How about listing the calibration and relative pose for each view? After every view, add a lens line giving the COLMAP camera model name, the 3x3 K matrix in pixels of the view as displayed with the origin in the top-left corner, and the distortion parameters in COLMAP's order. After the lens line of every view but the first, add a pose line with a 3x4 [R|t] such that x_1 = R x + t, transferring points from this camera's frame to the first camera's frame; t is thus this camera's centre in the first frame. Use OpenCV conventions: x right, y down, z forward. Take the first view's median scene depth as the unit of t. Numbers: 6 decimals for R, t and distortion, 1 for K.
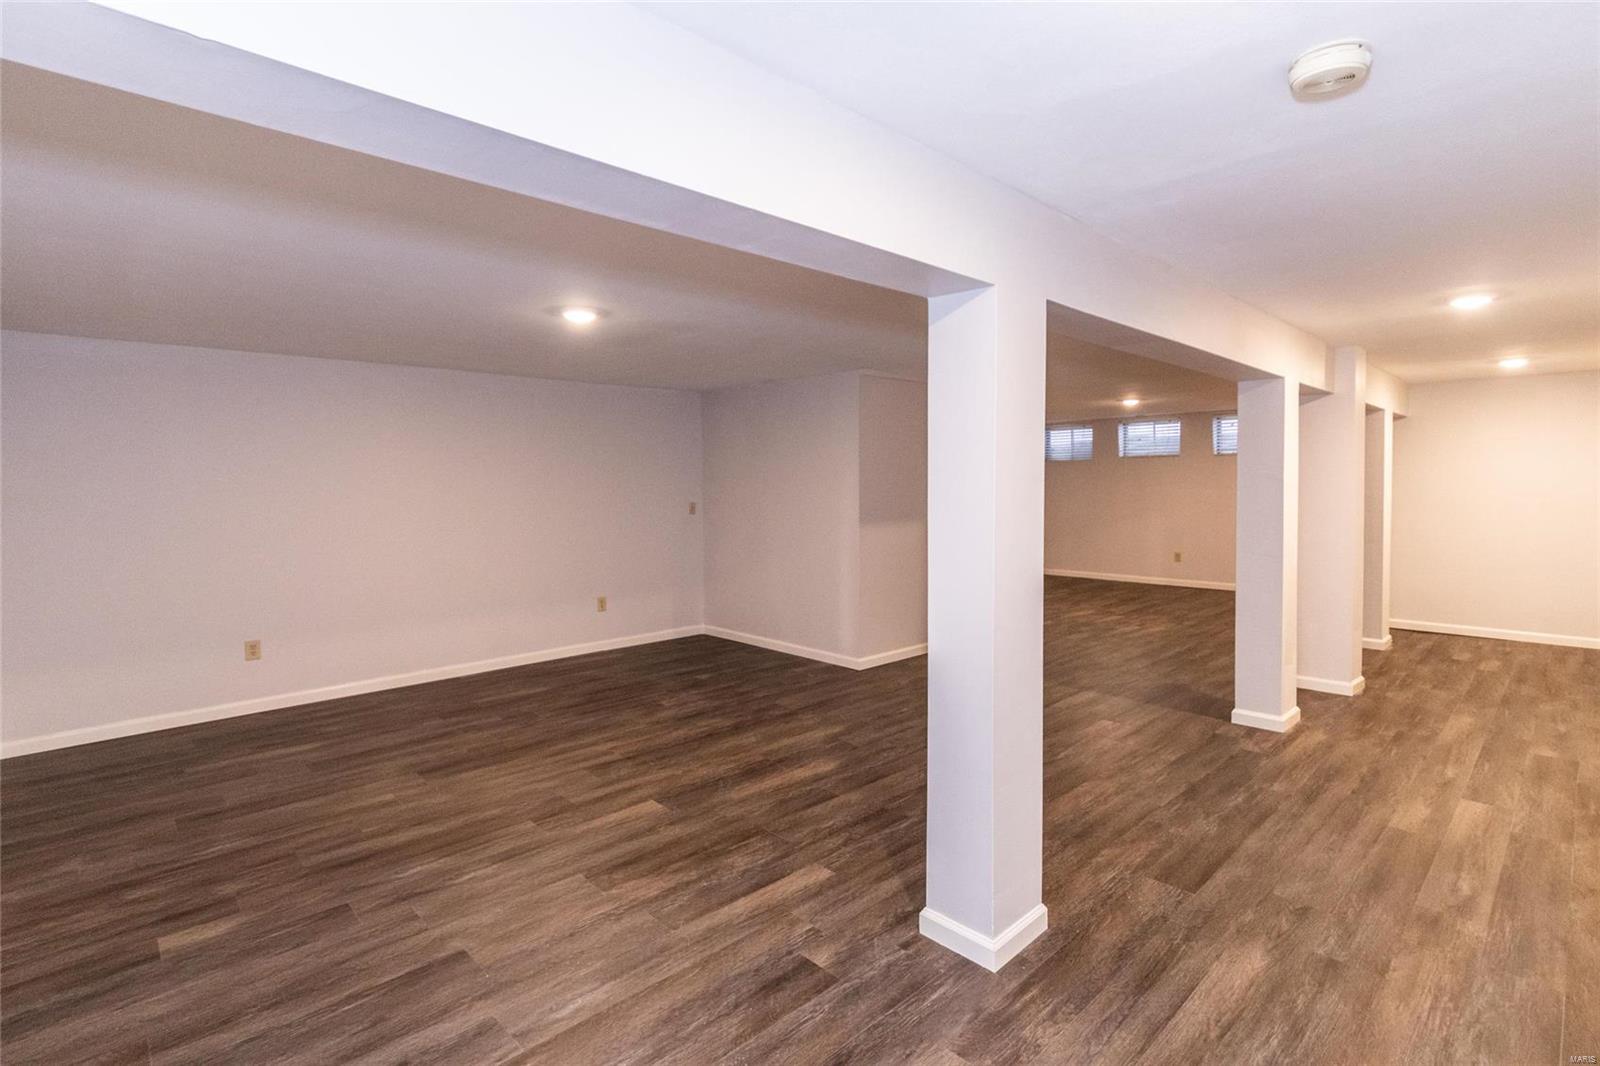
lens RADIAL K [[764.5, 0, 804.3], [0, 764.5, 483.6], [0, 0, 1]] dist [-0.000370, 0.000463]
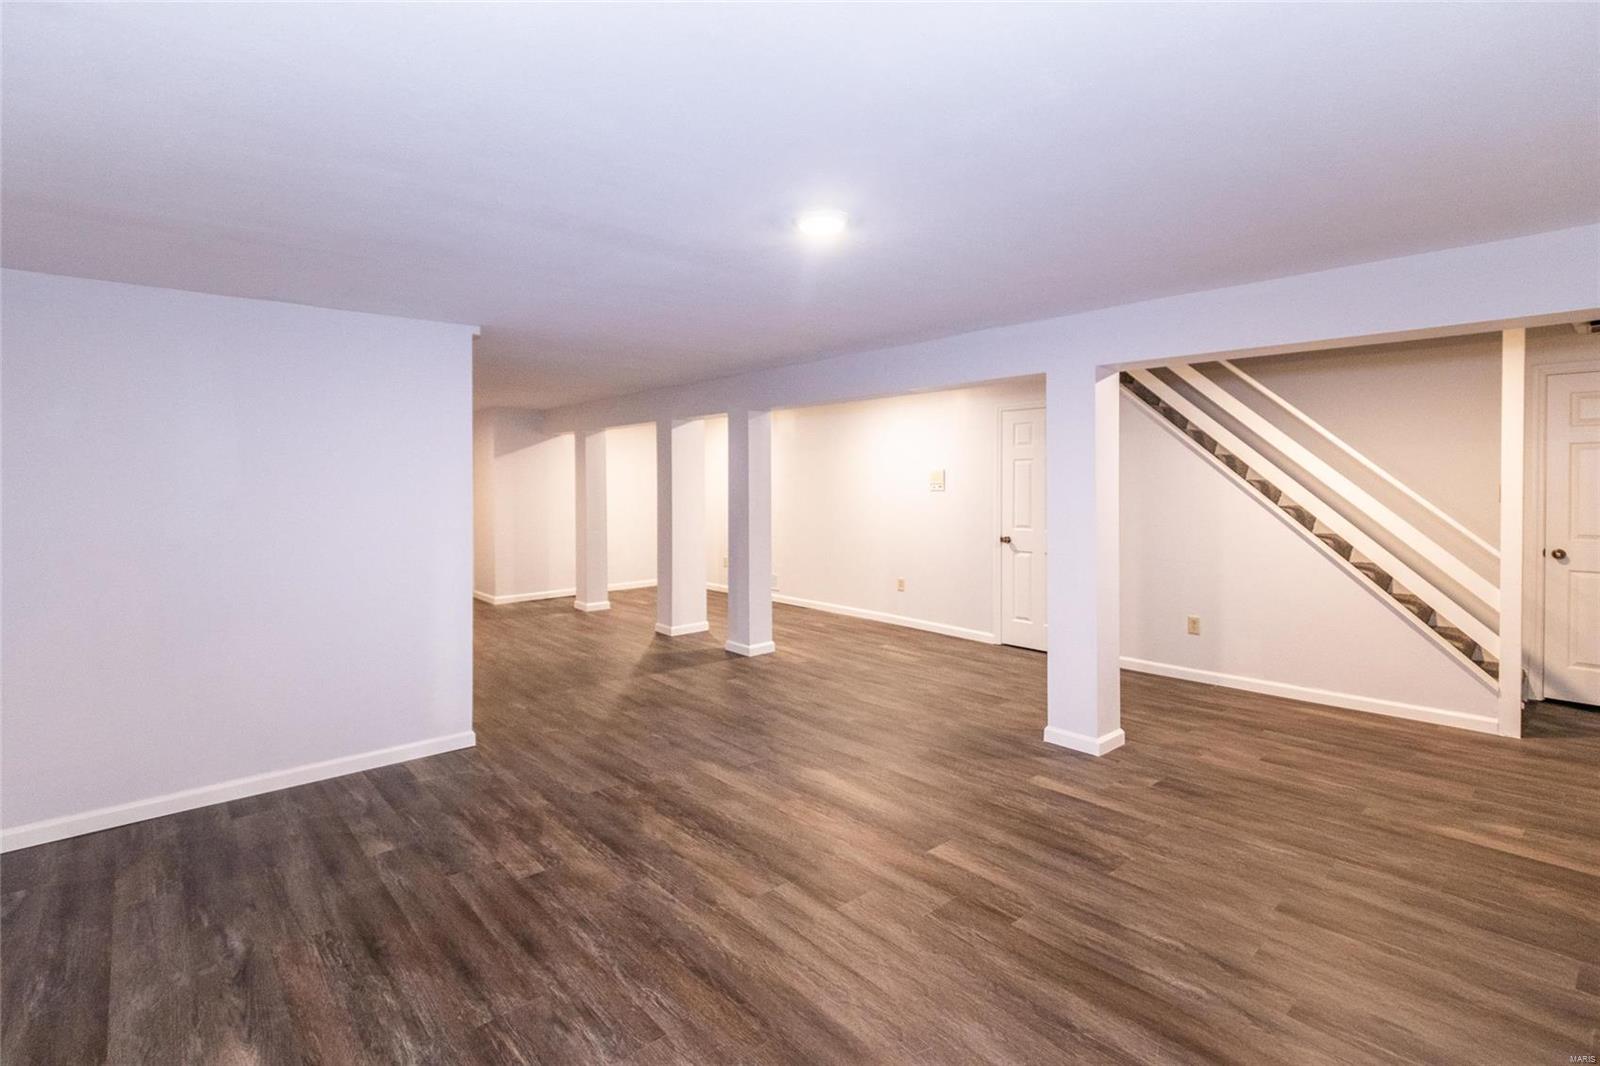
lens RADIAL K [[764.5, 0, 791.5], [0, 764.5, 491.8], [0, 0, 1]] dist [-0.000370, 0.000463]
pose [[0.047038, -0.009870, 0.998844, -1.192073], [0.011927, 0.999885, 0.009318, 0.002512], [-0.998822, 0.011475, 0.047151, 1.250481]]
